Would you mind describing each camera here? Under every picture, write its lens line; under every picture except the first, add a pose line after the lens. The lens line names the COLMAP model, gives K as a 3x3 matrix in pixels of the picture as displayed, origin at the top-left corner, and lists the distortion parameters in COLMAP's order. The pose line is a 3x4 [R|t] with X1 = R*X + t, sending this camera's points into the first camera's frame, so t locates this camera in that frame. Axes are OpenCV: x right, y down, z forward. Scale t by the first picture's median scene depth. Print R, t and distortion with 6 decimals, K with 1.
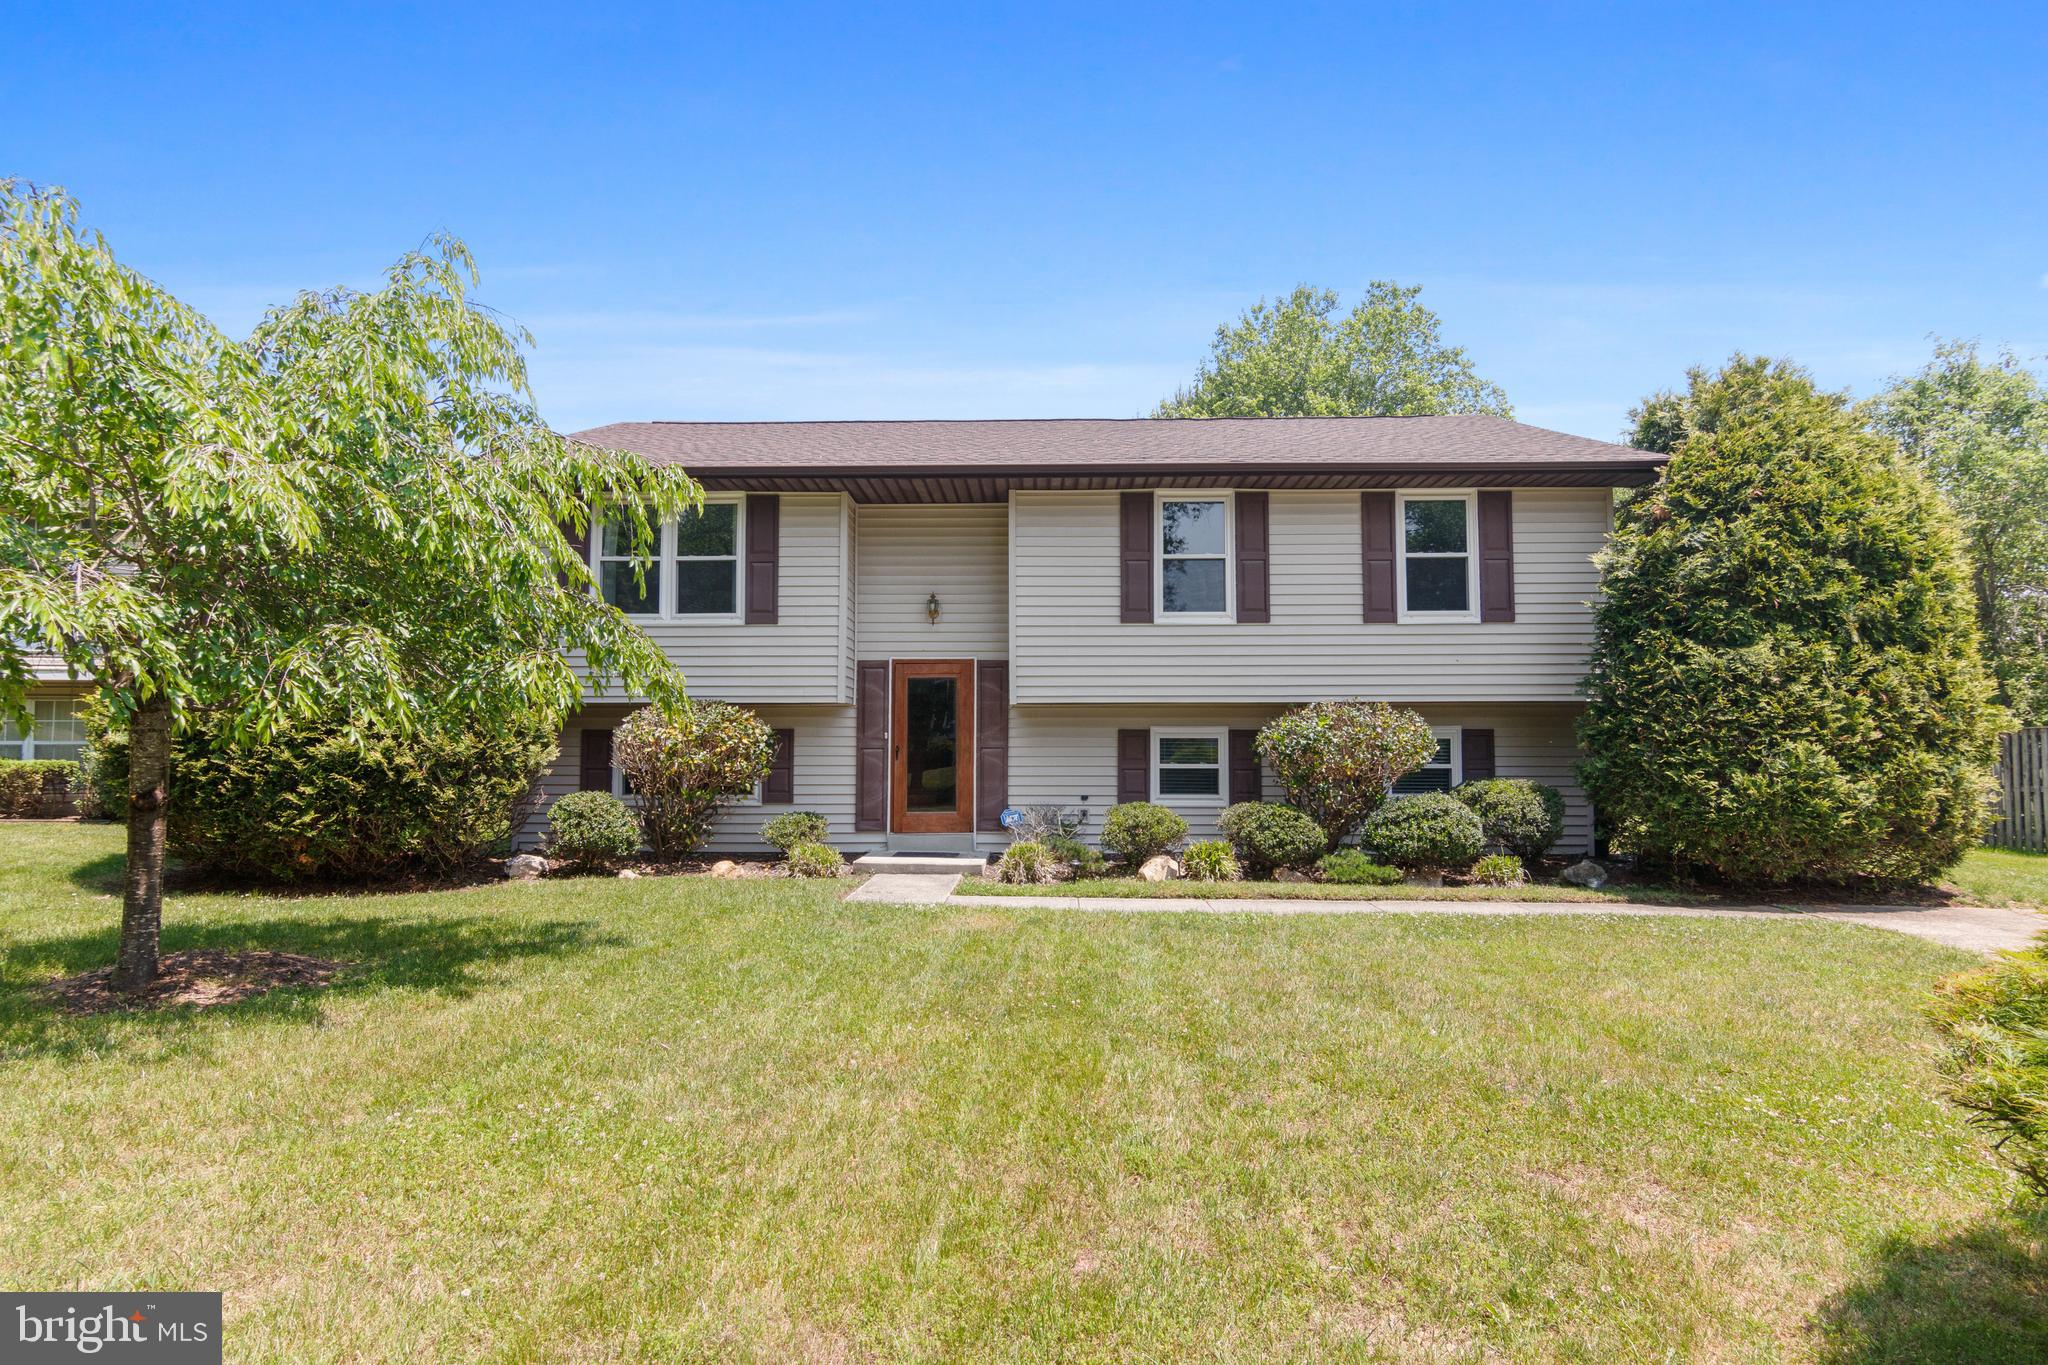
lens RADIAL K [[1036.4, 0, 1024.4], [0, 1036.4, 686.7], [0, 0, 1]] dist [-0.004283, 0.003114]
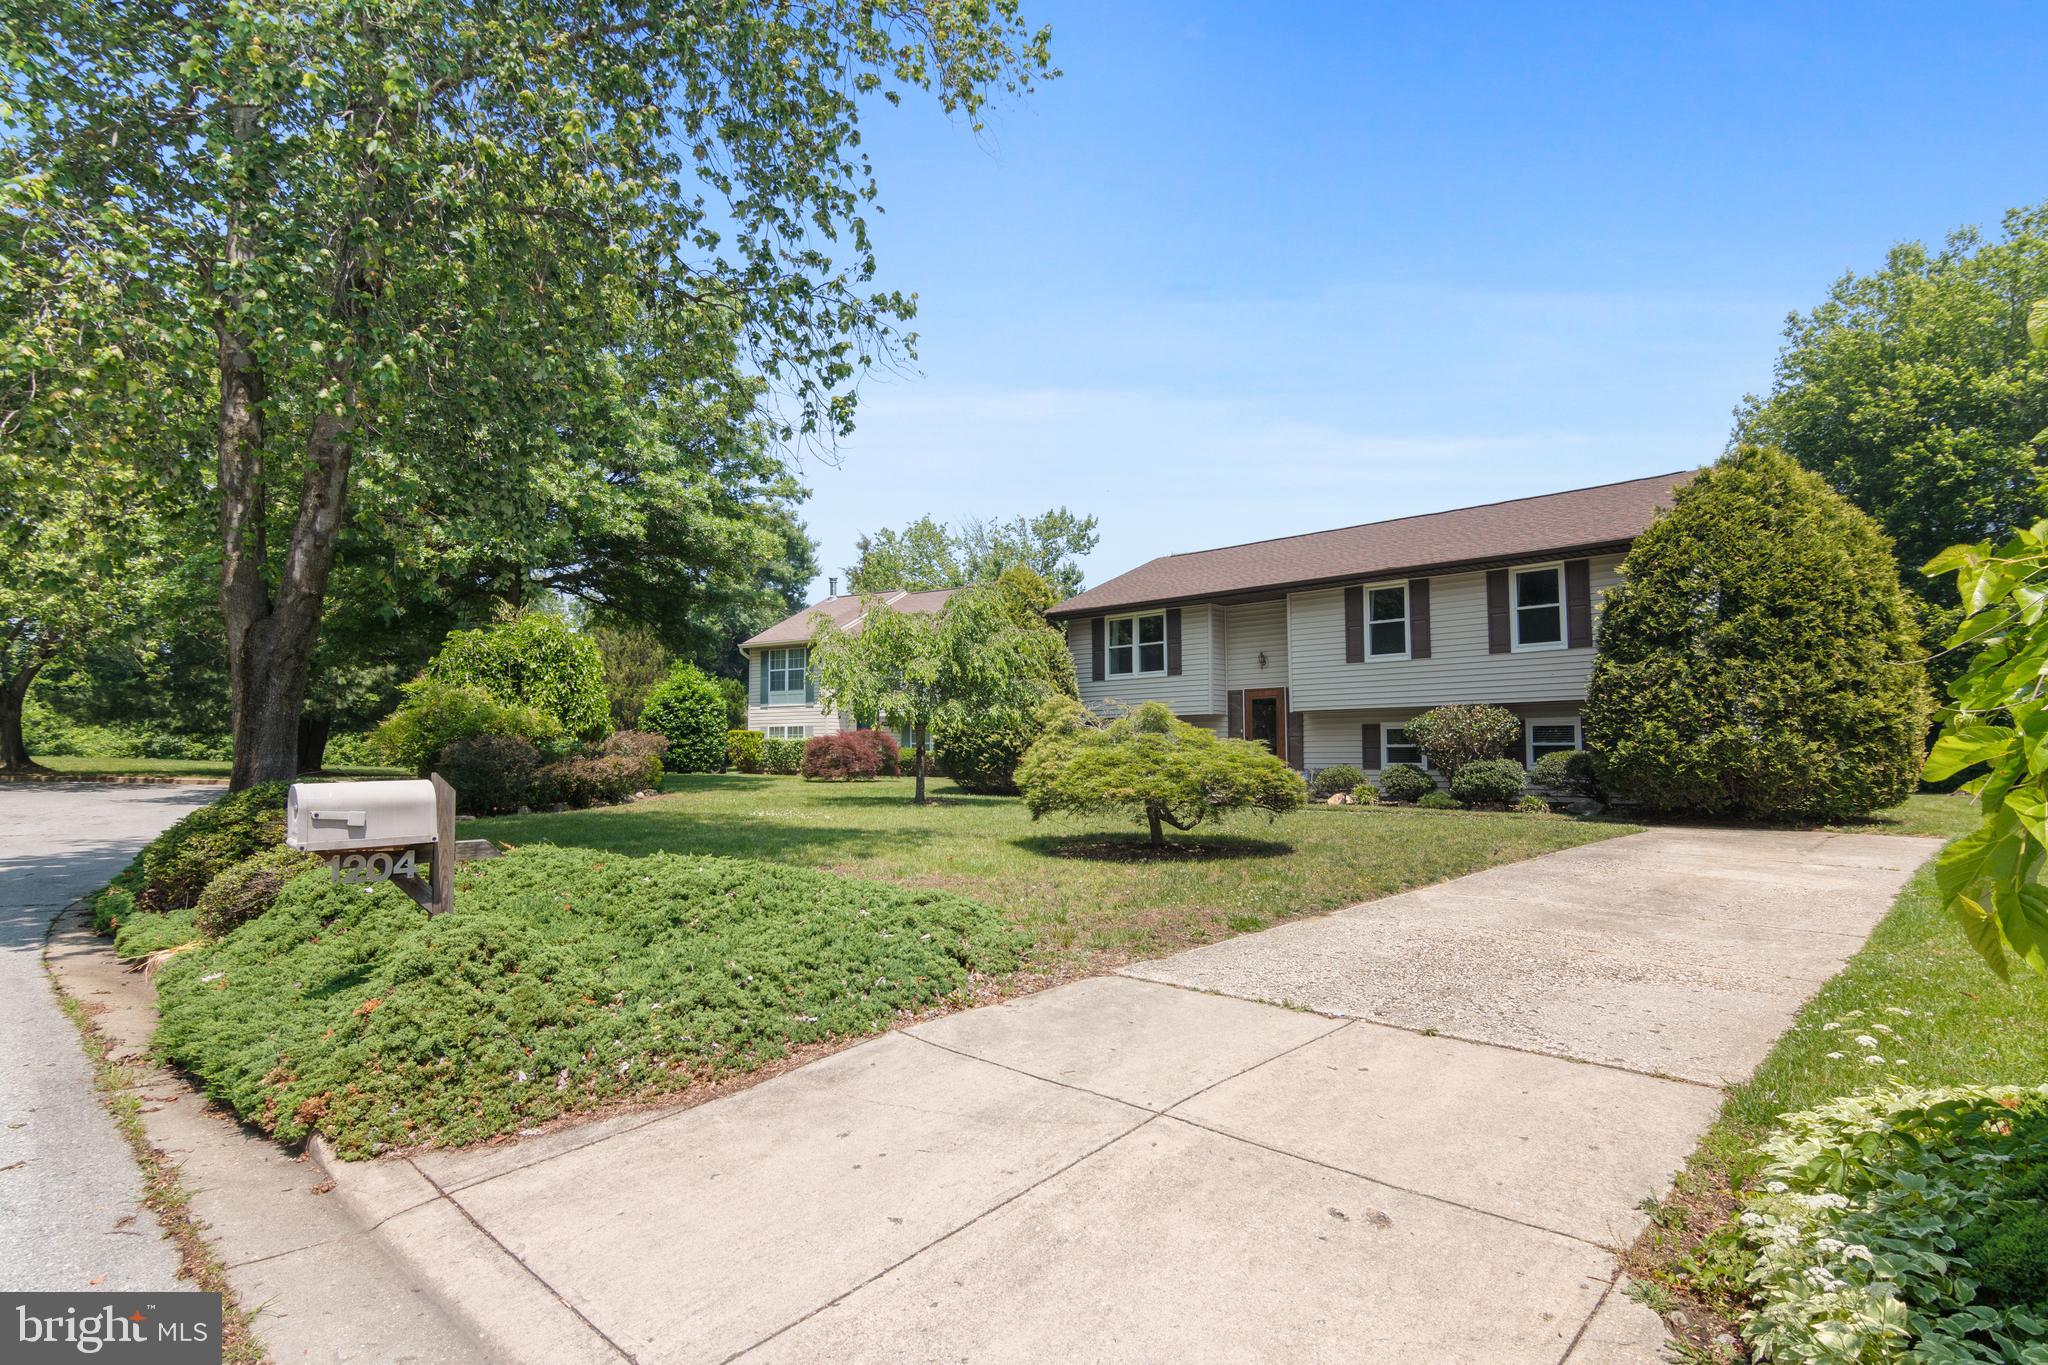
lens RADIAL K [[1036.4, 0, 1023.6], [0, 1036.4, 683.9], [0, 0, 1]] dist [-0.004283, 0.003114]
pose [[0.749241, -0.050471, -0.660371, 0.838094], [0.042080, 0.998705, -0.028587, 0.000049], [0.660959, -0.006370, 0.750395, -0.669972]]
